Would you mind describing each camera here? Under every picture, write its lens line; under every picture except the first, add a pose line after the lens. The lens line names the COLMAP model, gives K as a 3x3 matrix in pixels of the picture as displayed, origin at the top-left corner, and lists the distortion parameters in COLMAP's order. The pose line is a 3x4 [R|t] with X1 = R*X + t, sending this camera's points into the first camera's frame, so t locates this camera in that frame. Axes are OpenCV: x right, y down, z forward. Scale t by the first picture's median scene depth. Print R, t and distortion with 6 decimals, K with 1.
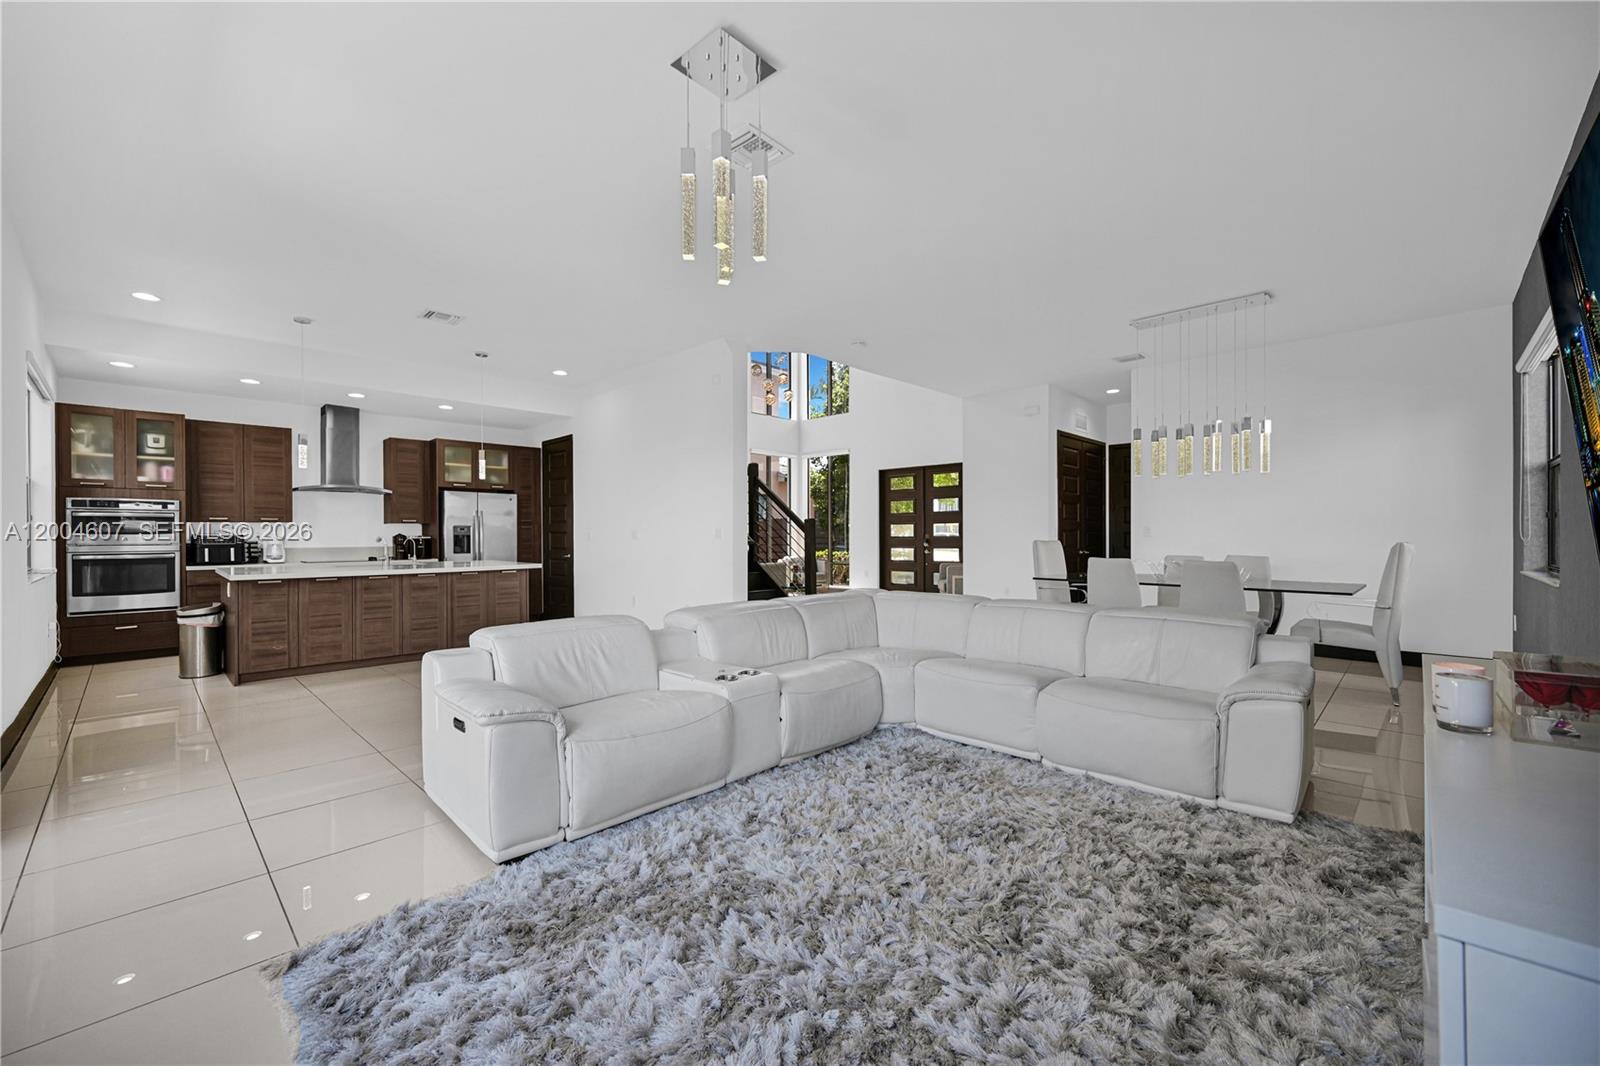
lens RADIAL K [[646.8, 0, 810.4], [0, 646.8, 539.2], [0, 0, 1]] dist [-0.000137, 0.001319]
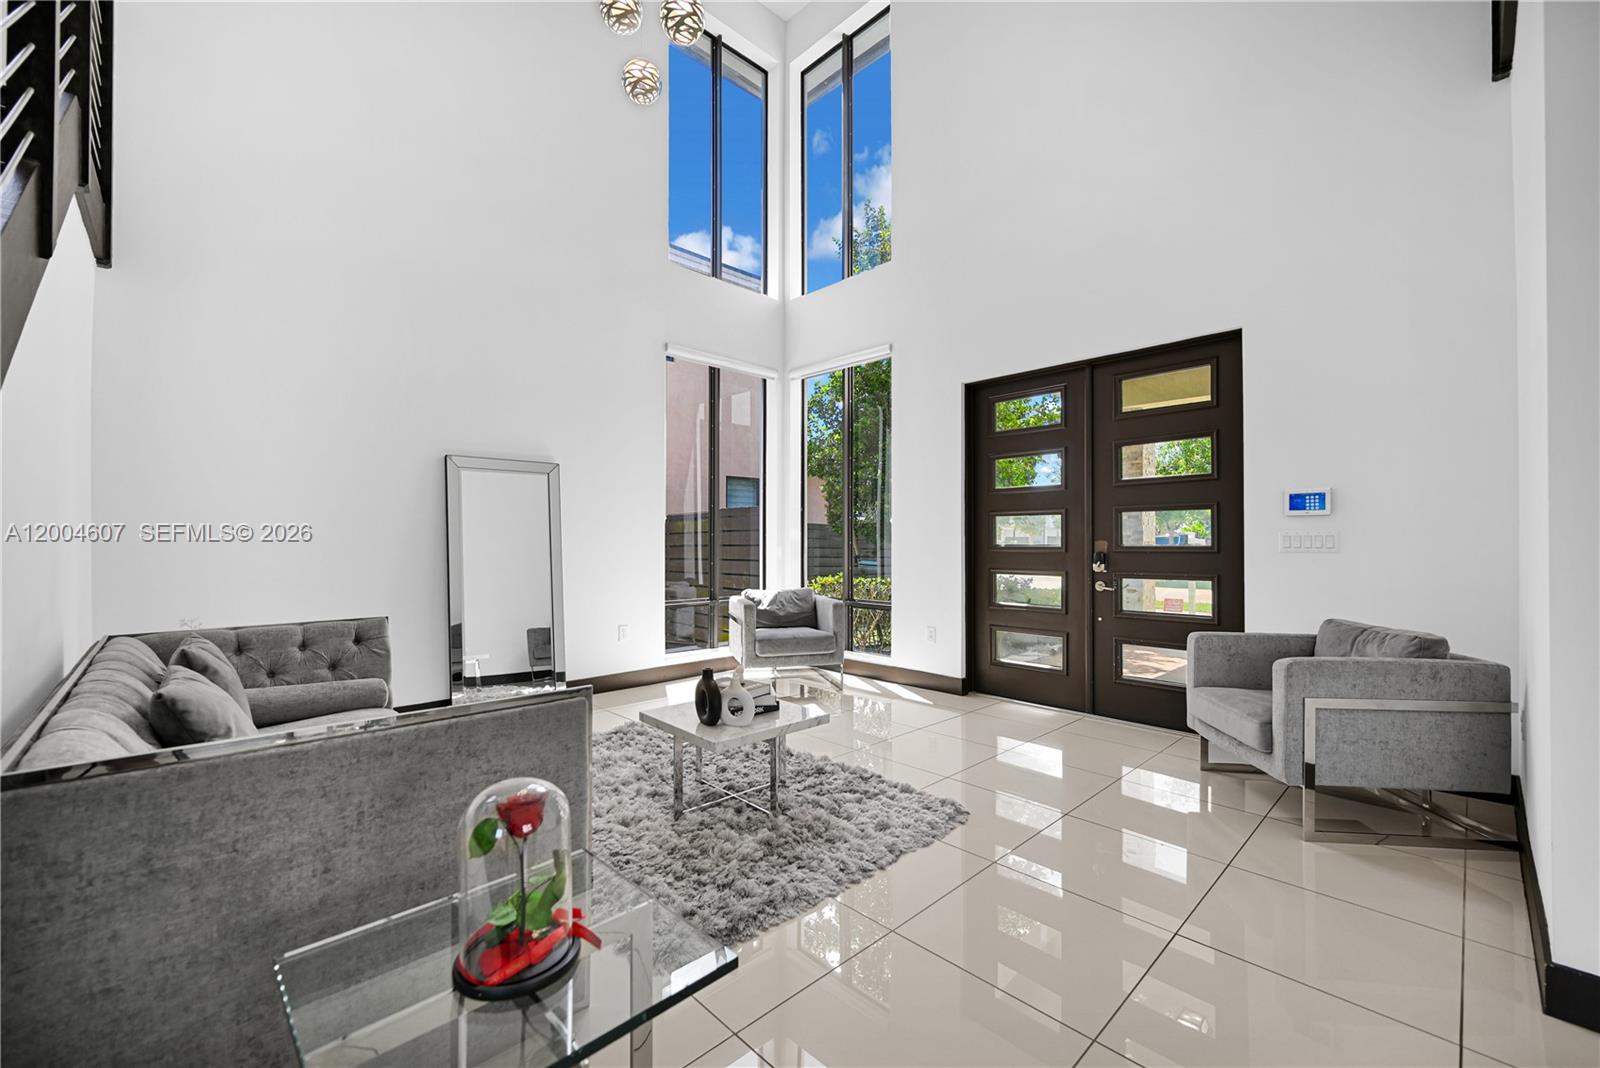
lens RADIAL K [[646.8, 0, 802.4], [0, 646.8, 541.4], [0, 0, 1]] dist [-0.000137, 0.001319]
pose [[0.998888, 0.004878, -0.046885, 0.030967], [-0.005293, 0.999948, -0.008733, -0.003881], [0.046840, 0.008972, 0.998862, 0.830102]]
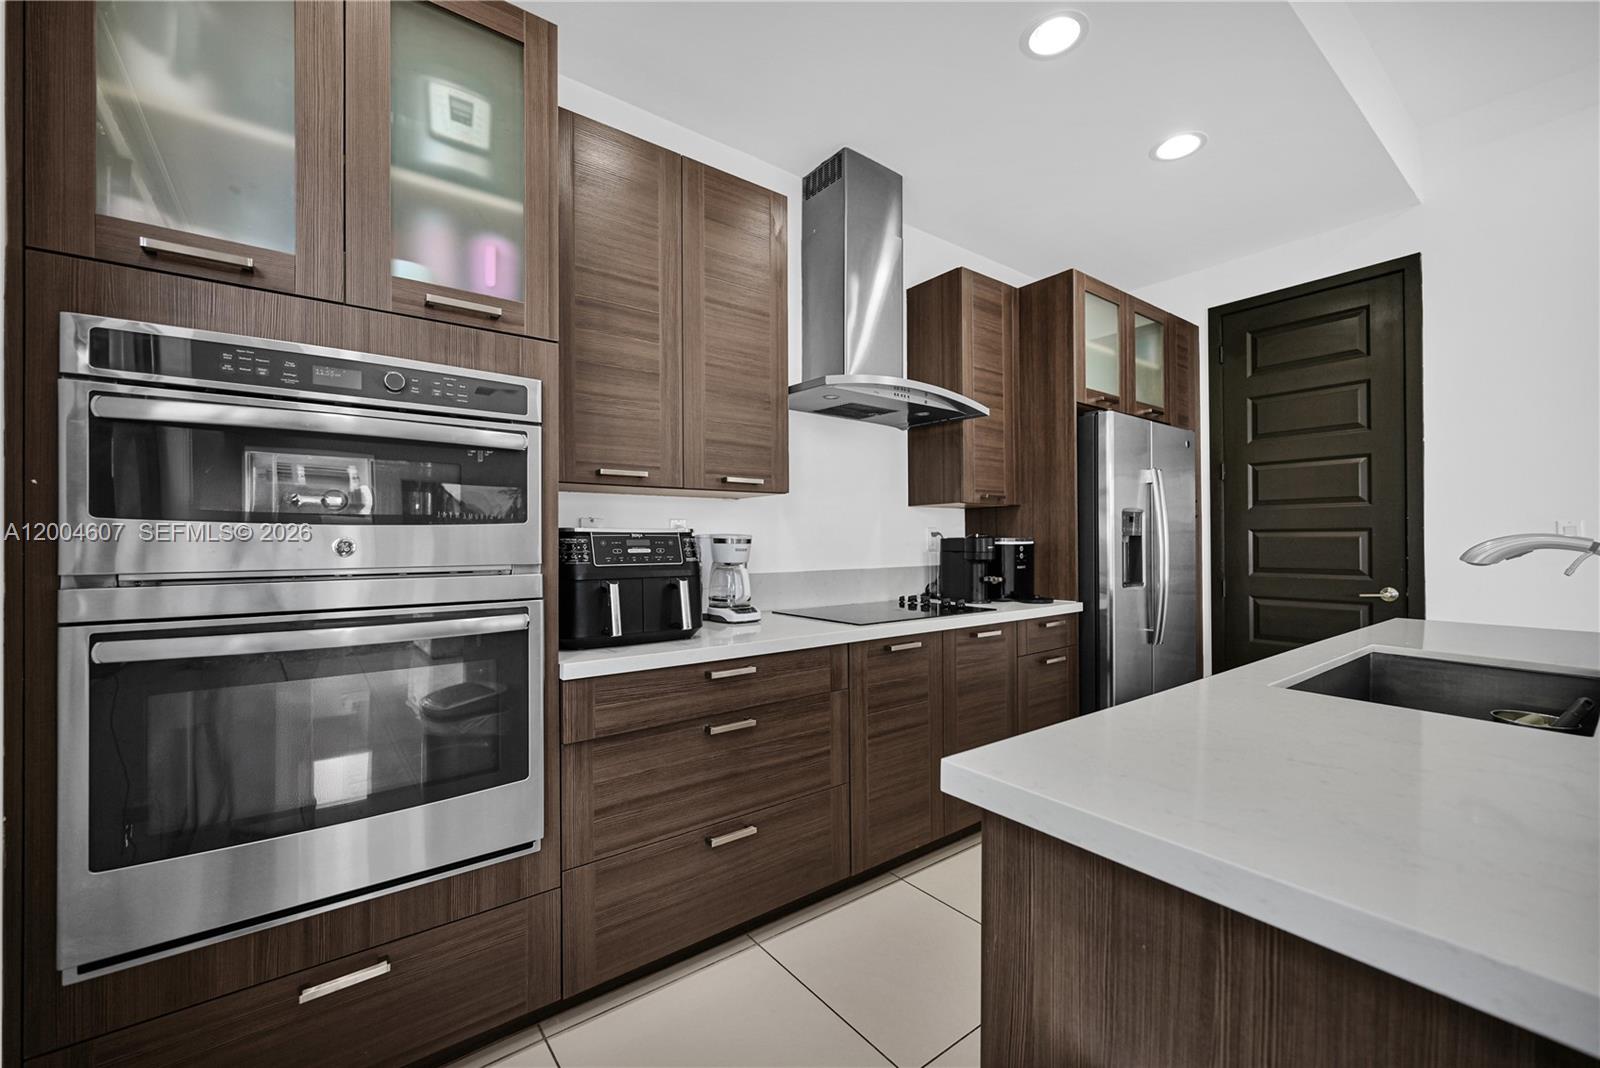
lens RADIAL K [[646.8, 0, 805.7], [0, 646.8, 536.3], [0, 0, 1]] dist [-0.000137, 0.001319]
pose [[0.987339, 0.001034, -0.158624, -0.630661], [-0.002921, 0.999928, -0.011665, -0.001582], [0.158600, 0.011981, 0.987270, 0.588357]]
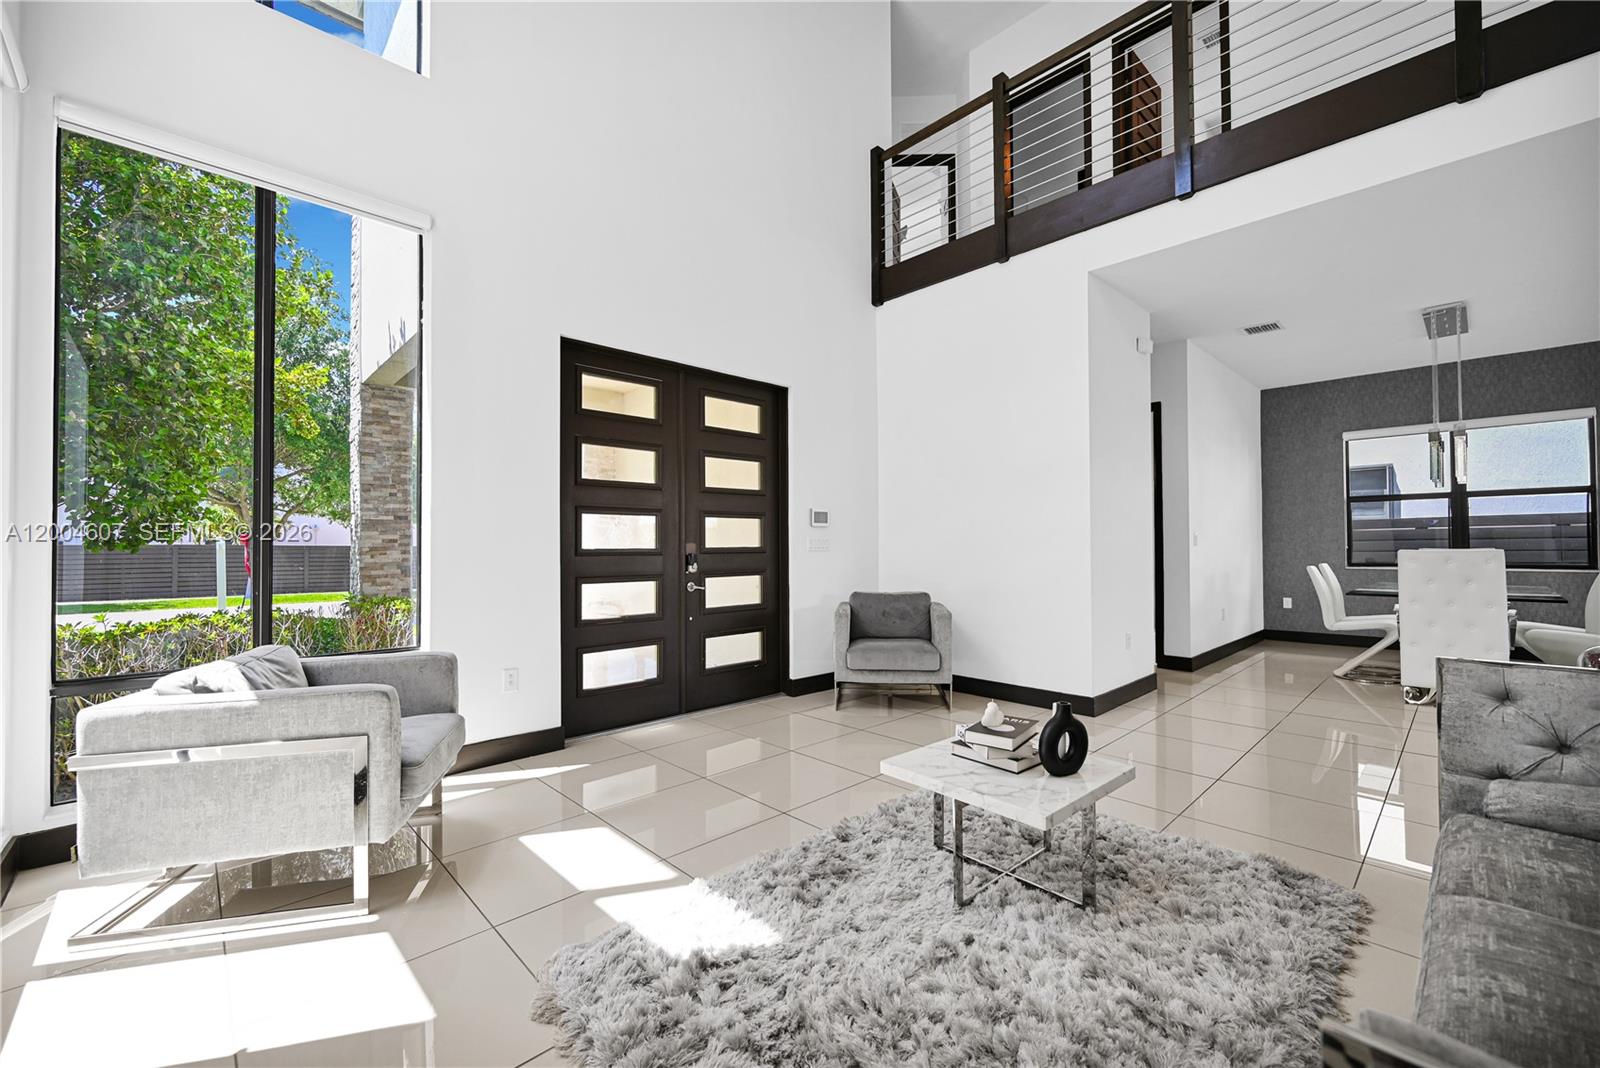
lens RADIAL K [[646.8, 0, 790.8], [0, 646.8, 537.8], [0, 0, 1]] dist [-0.000137, 0.001319]
pose [[0.056095, 0.015774, 0.998301, -0.283435], [0.007711, 0.999839, -0.016232, -0.005104], [-0.998396, 0.008609, 0.055965, 1.240530]]
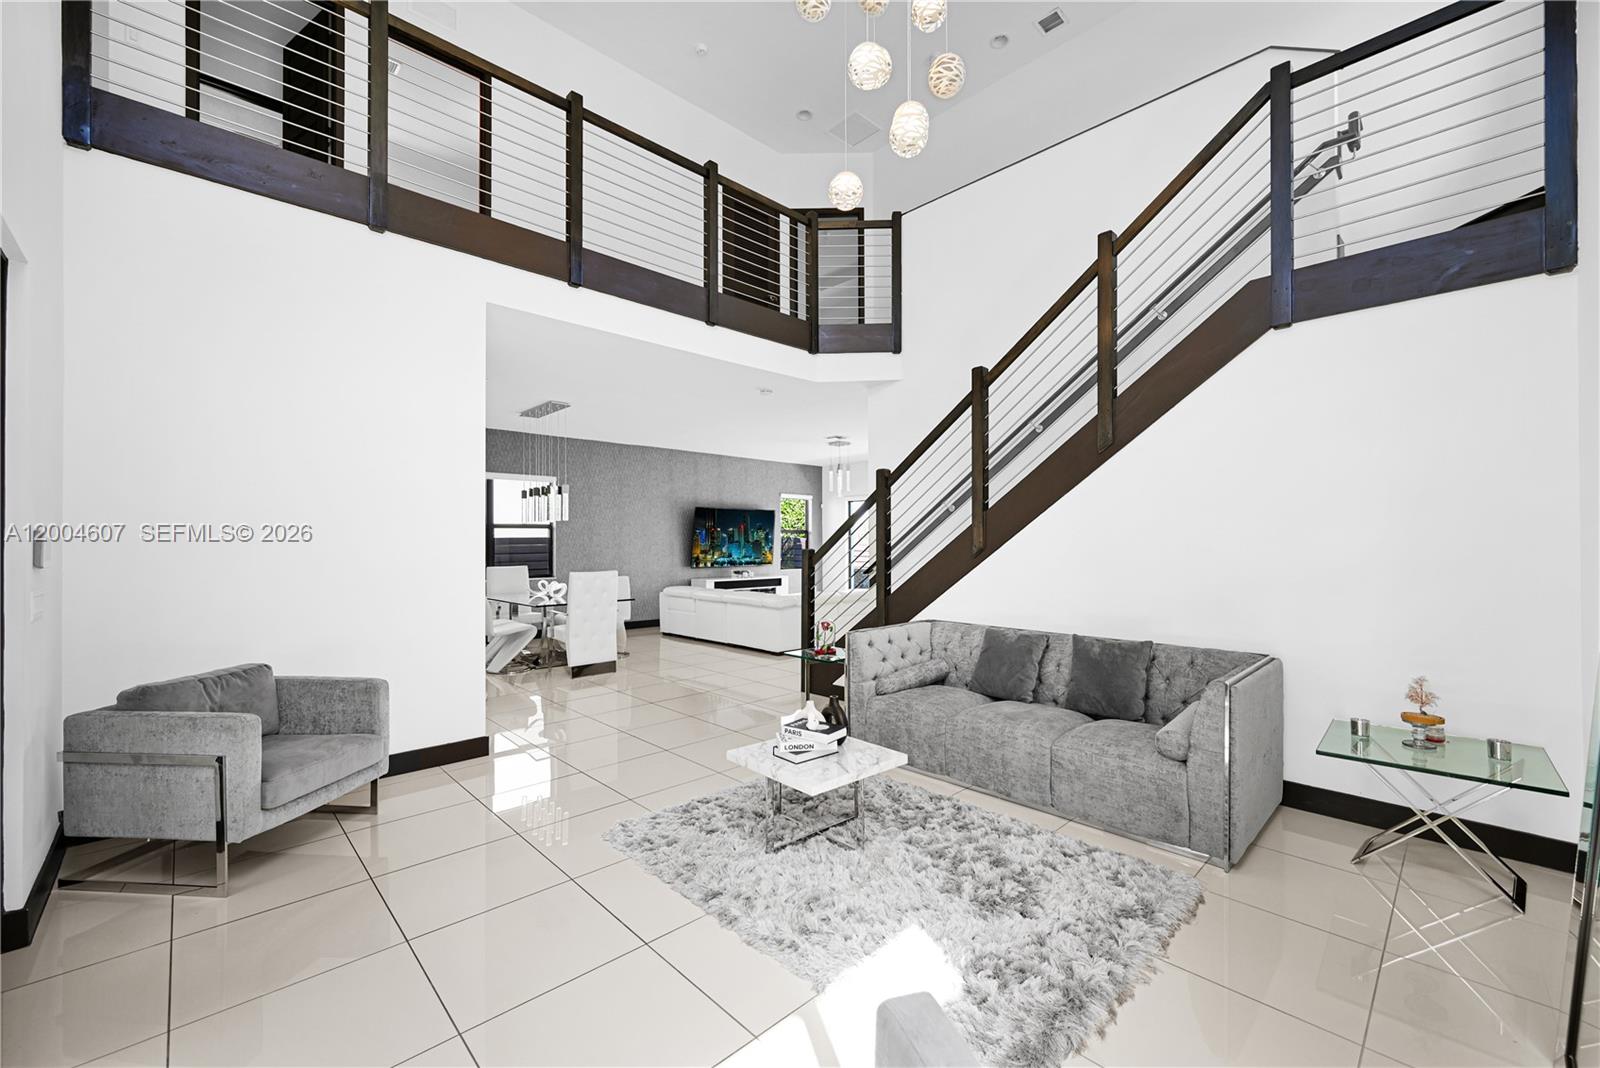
lens RADIAL K [[646.8, 0, 804.0], [0, 646.8, 541.3], [0, 0, 1]] dist [-0.000137, 0.001319]
pose [[-0.998601, 0.011021, 0.051717, -0.038424], [0.010775, 0.999929, -0.005044, -0.026786], [-0.051769, -0.004480, -0.998649, 1.502564]]
